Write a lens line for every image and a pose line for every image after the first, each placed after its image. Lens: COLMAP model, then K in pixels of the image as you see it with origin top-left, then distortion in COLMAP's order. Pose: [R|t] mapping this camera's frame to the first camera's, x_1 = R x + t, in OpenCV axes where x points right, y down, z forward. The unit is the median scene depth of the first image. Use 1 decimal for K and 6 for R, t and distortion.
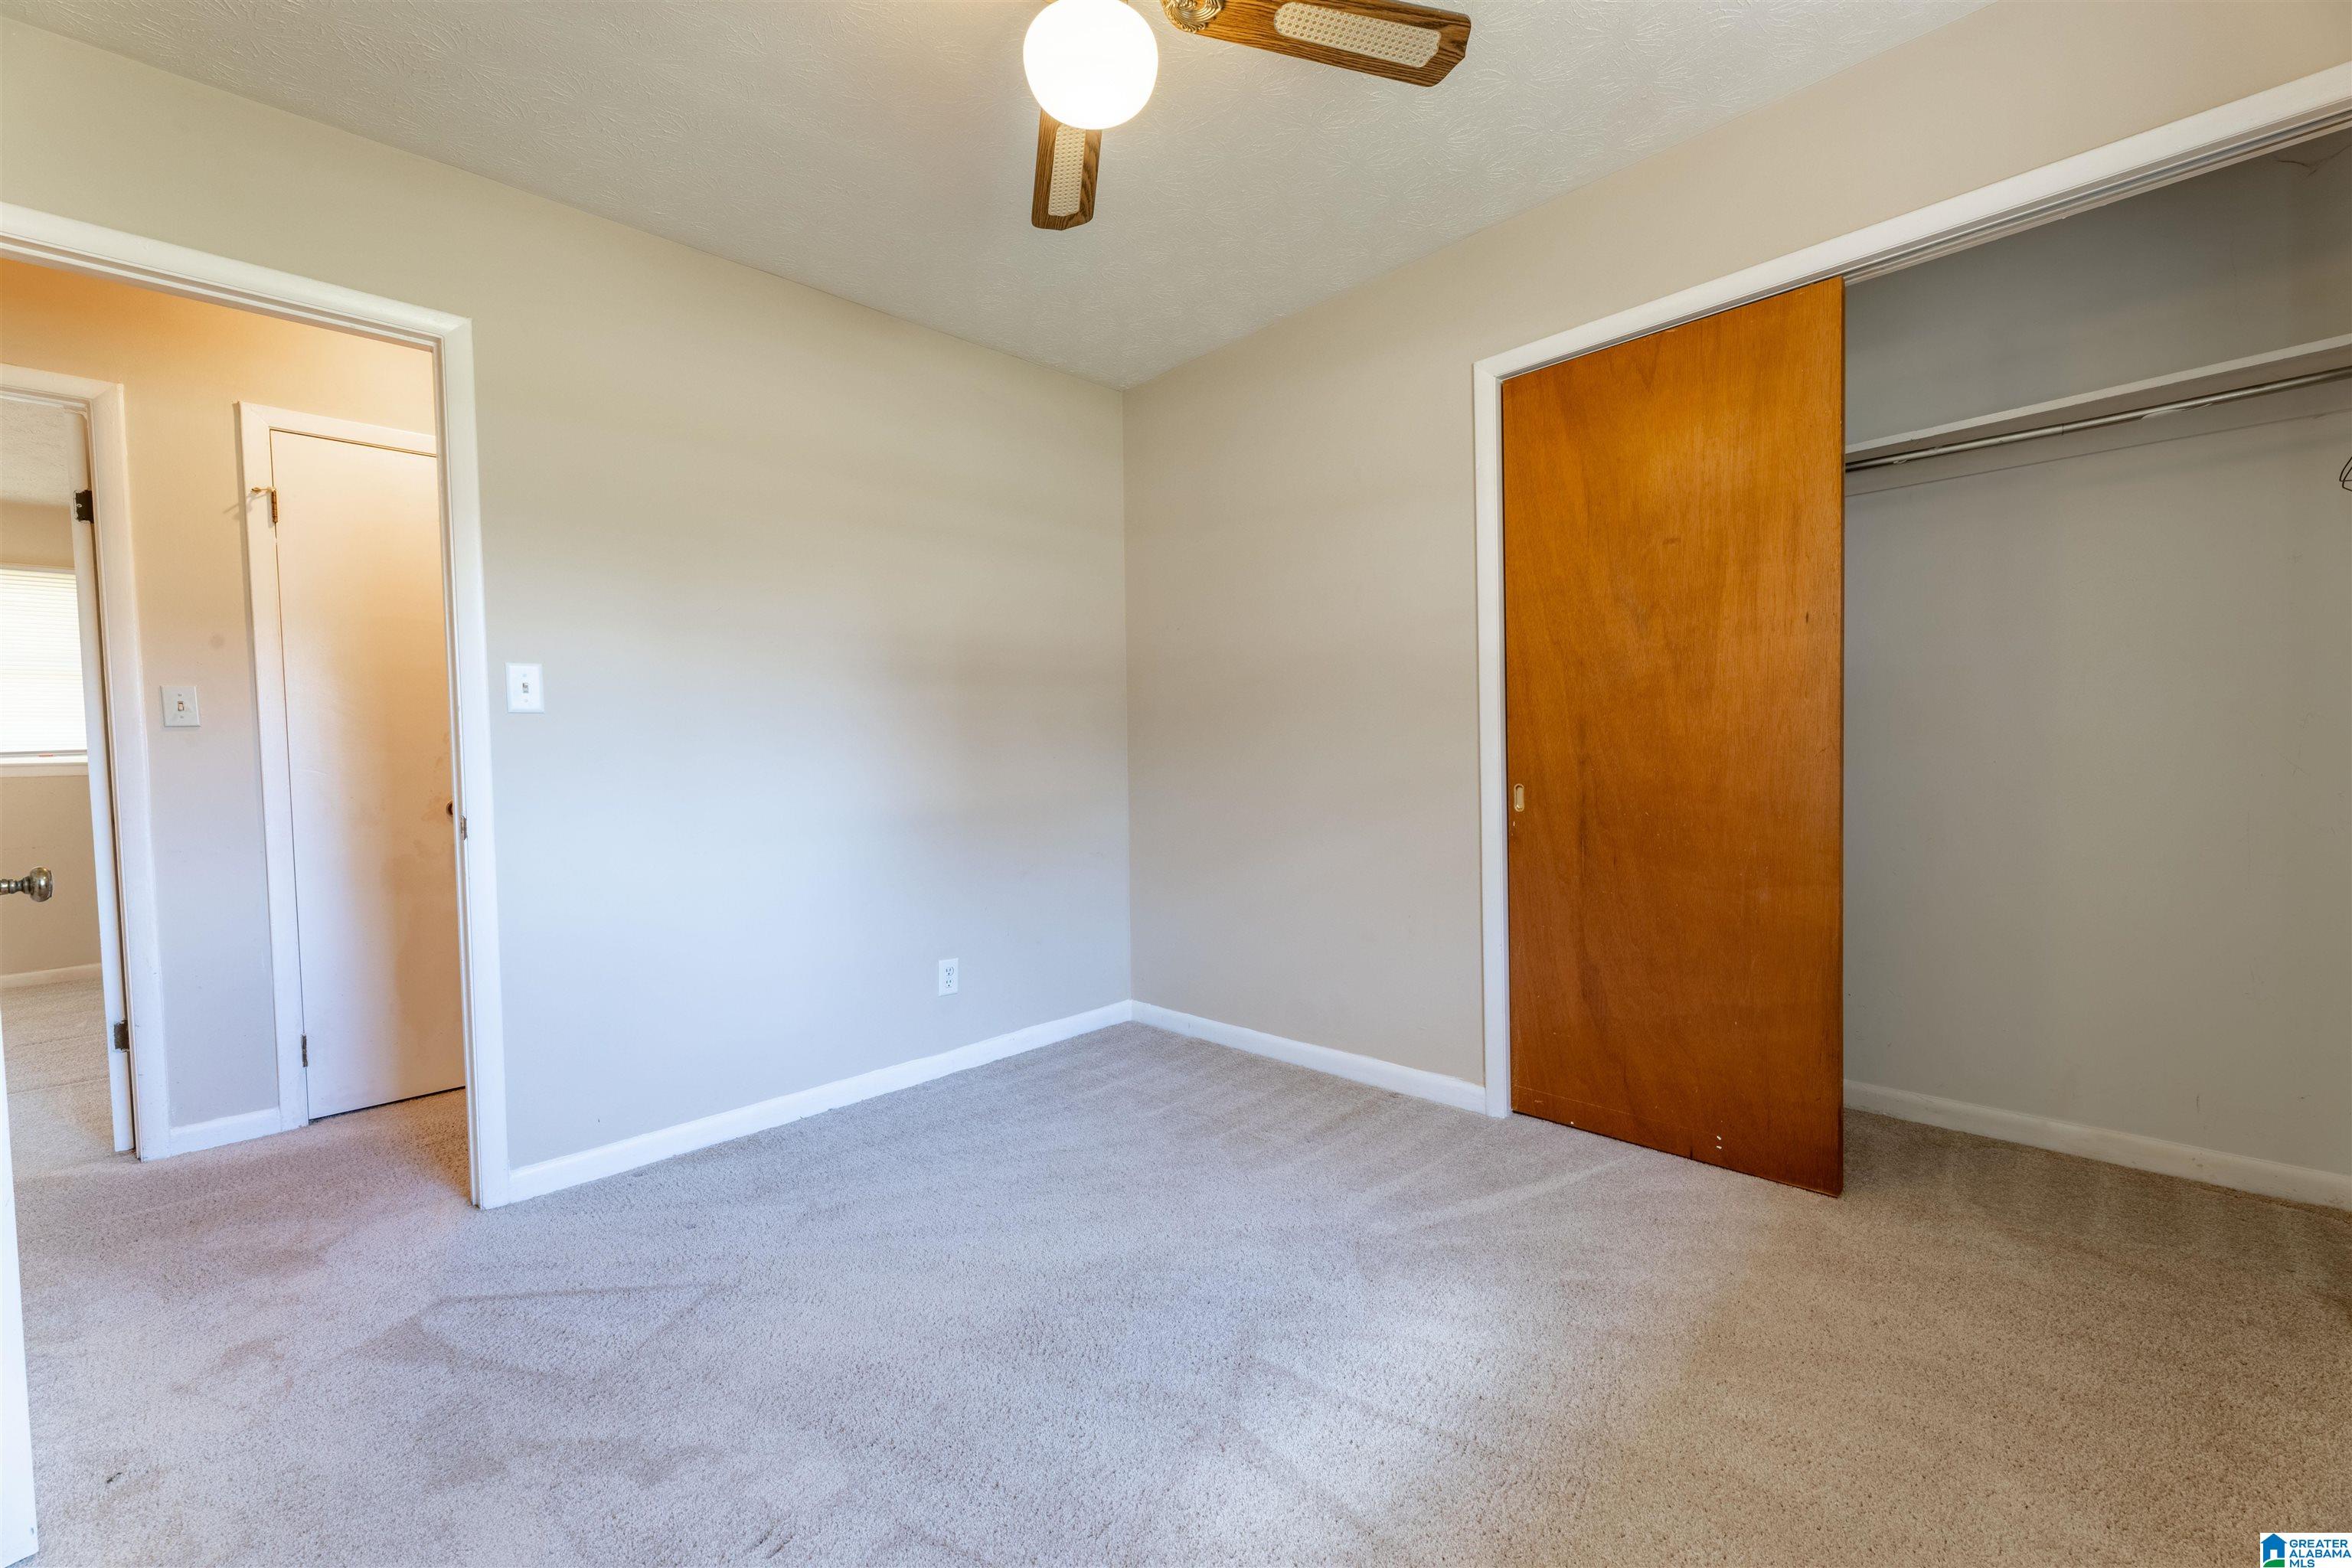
lens RADIAL K [[936.0, 0, 1176.0], [0, 936.0, 784.0], [0, 0, 1]] dist [-0.001052, -0.000101]
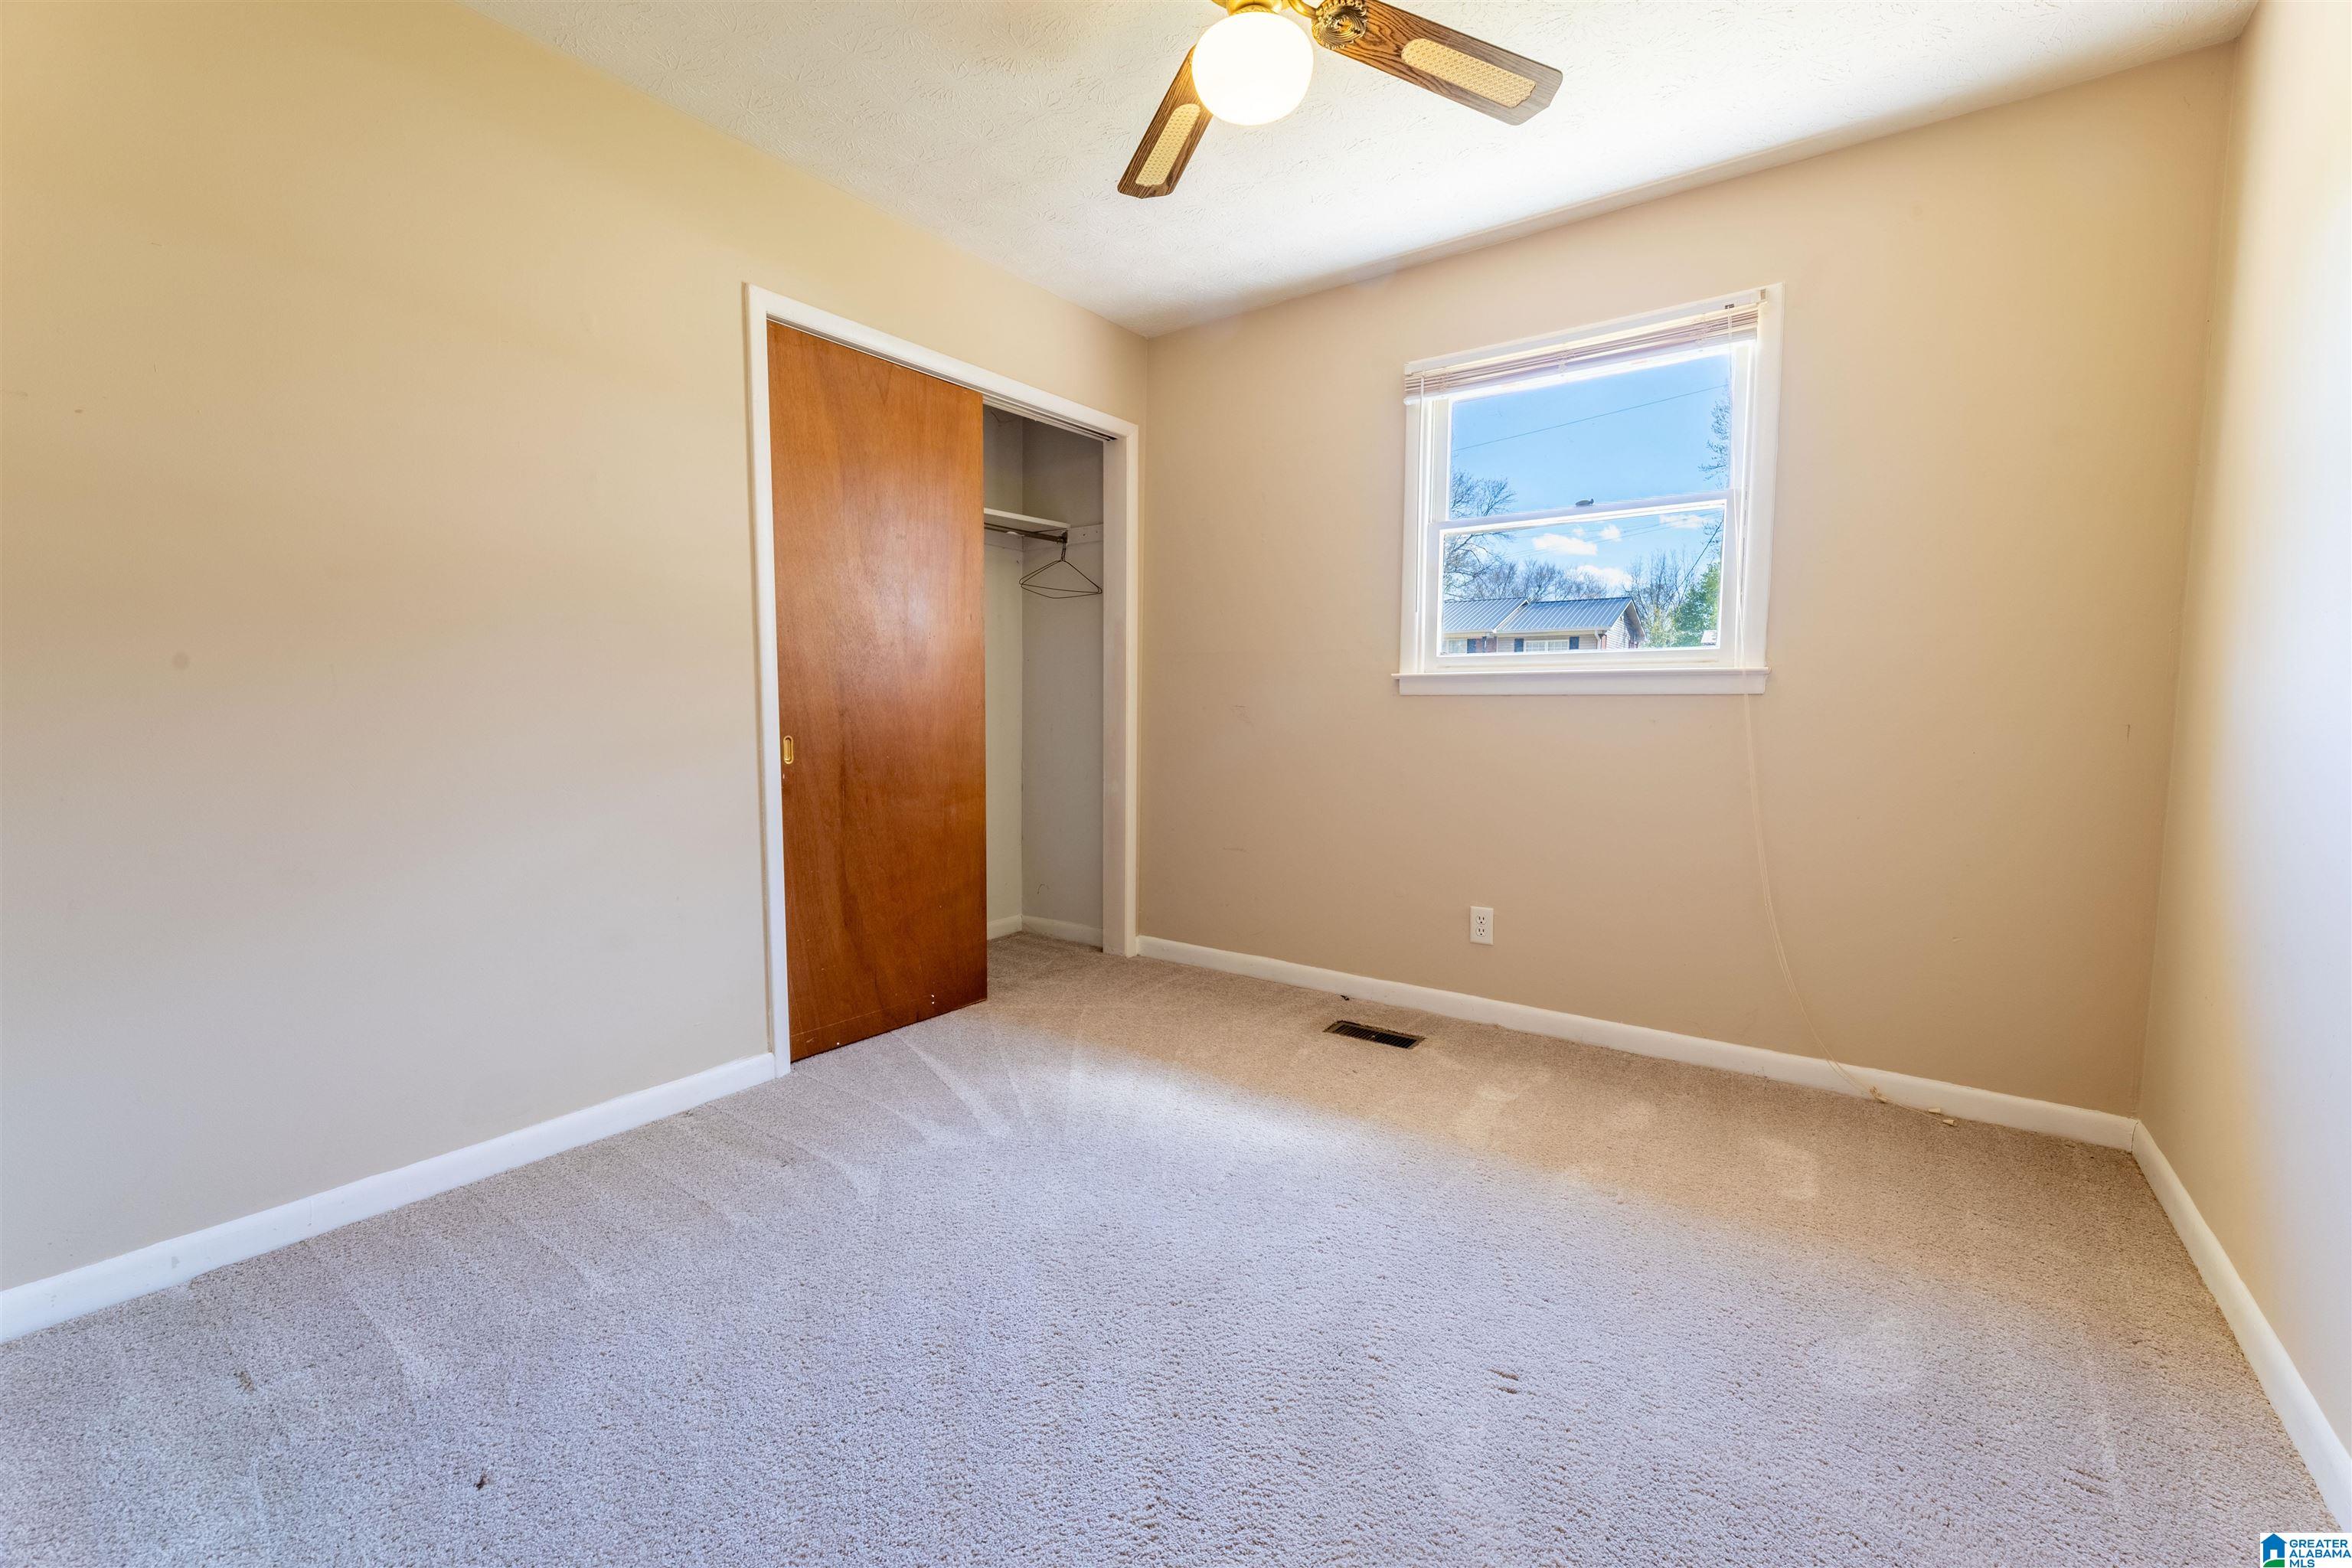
lens RADIAL K [[989.0, 0, 1176.0], [0, 989.0, 784.0], [0, 0, 1]] dist [-0.000924, -0.000090]
pose [[-0.157828, -0.058725, 0.985719, -0.802703], [0.030115, 0.997480, 0.064247, -0.005307], [-0.987007, 0.039825, -0.155662, 0.811136]]
